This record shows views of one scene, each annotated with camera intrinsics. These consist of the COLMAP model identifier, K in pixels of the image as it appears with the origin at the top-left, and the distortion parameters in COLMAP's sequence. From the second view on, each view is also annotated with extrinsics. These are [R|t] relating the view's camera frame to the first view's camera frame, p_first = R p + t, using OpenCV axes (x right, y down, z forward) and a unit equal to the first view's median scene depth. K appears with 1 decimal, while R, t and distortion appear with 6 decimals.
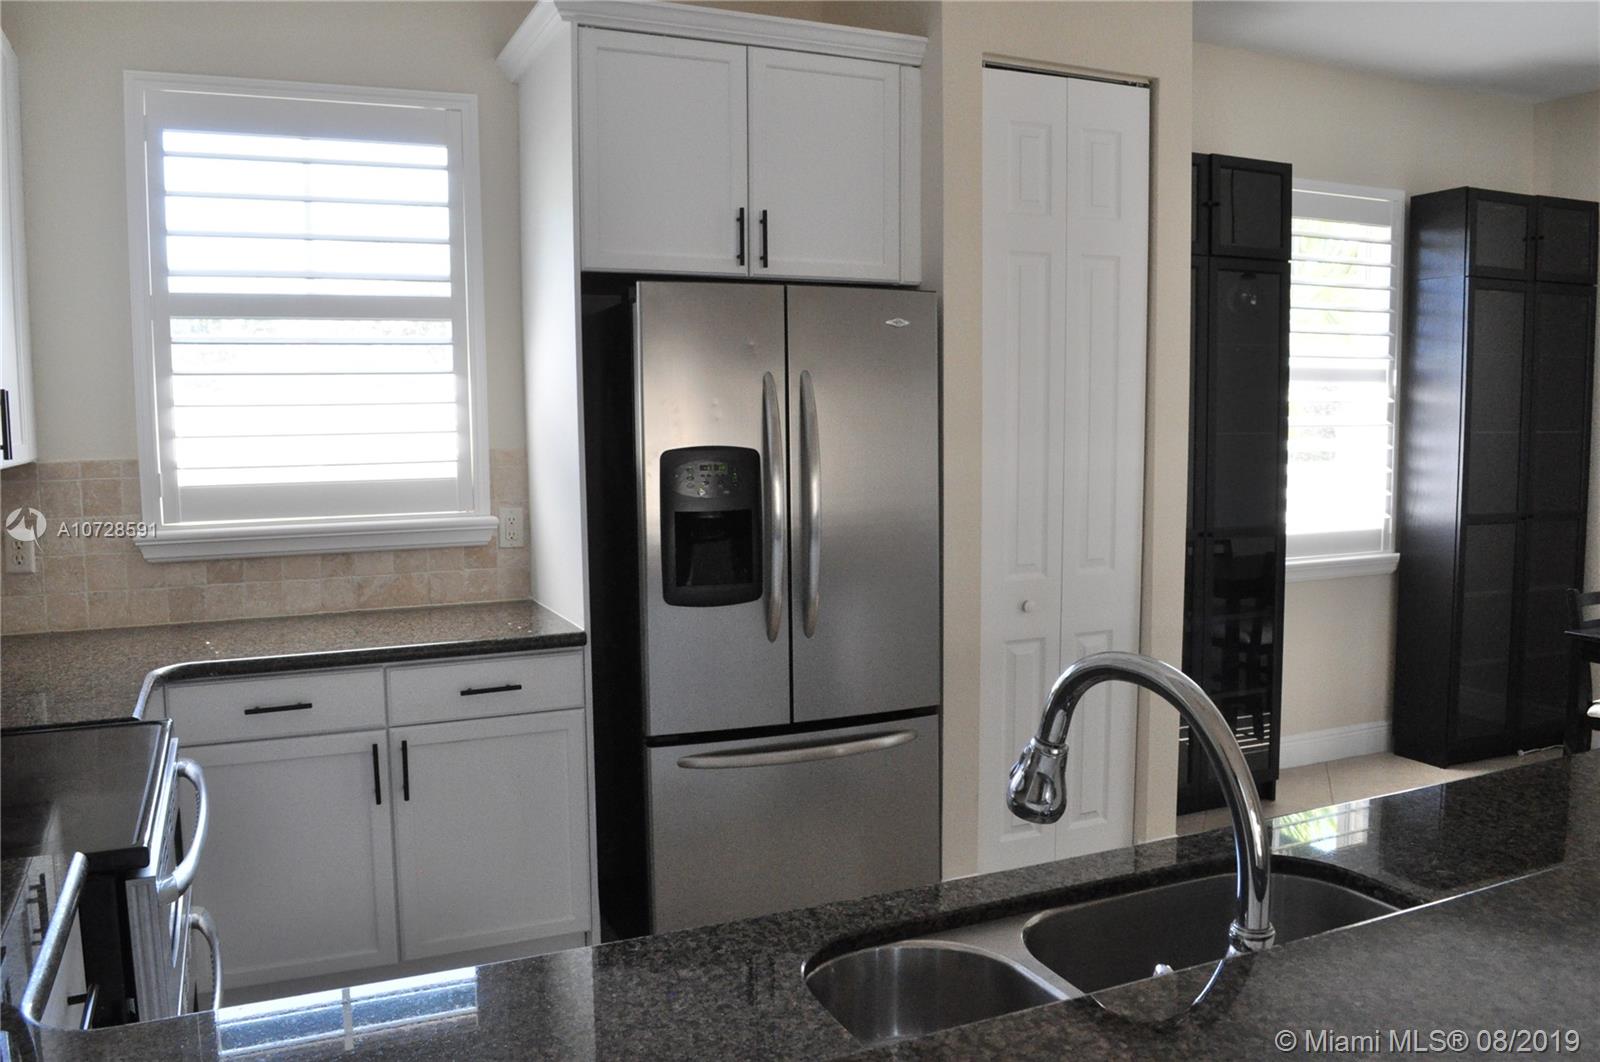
lens RADIAL K [[1272.5, 0, 800.4], [0, 1272.5, 538.5], [0, 0, 1]] dist [-0.061595, -0.005921]
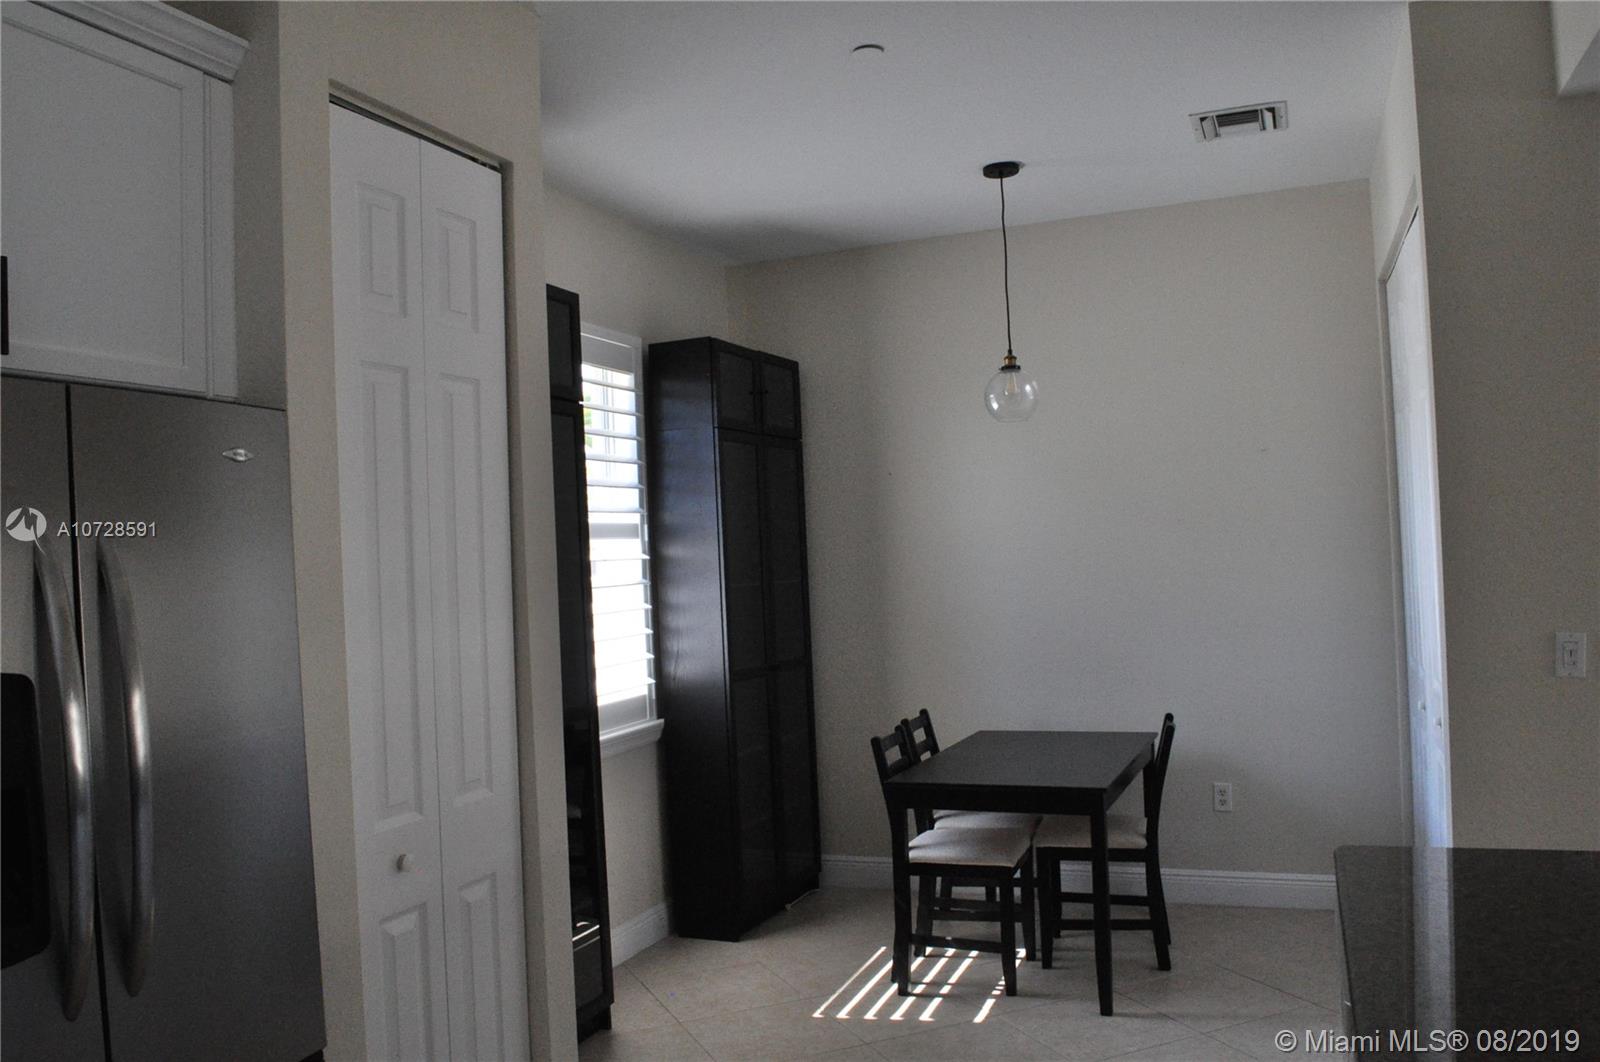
lens RADIAL K [[1272.5, 0, 803.0], [0, 1272.5, 531.9], [0, 0, 1]] dist [-0.061595, -0.005921]
pose [[0.709709, -0.013866, 0.704358, -0.117361], [0.109224, 0.989883, -0.090568, -0.030714], [-0.695976, 0.141210, 0.704043, 0.257354]]
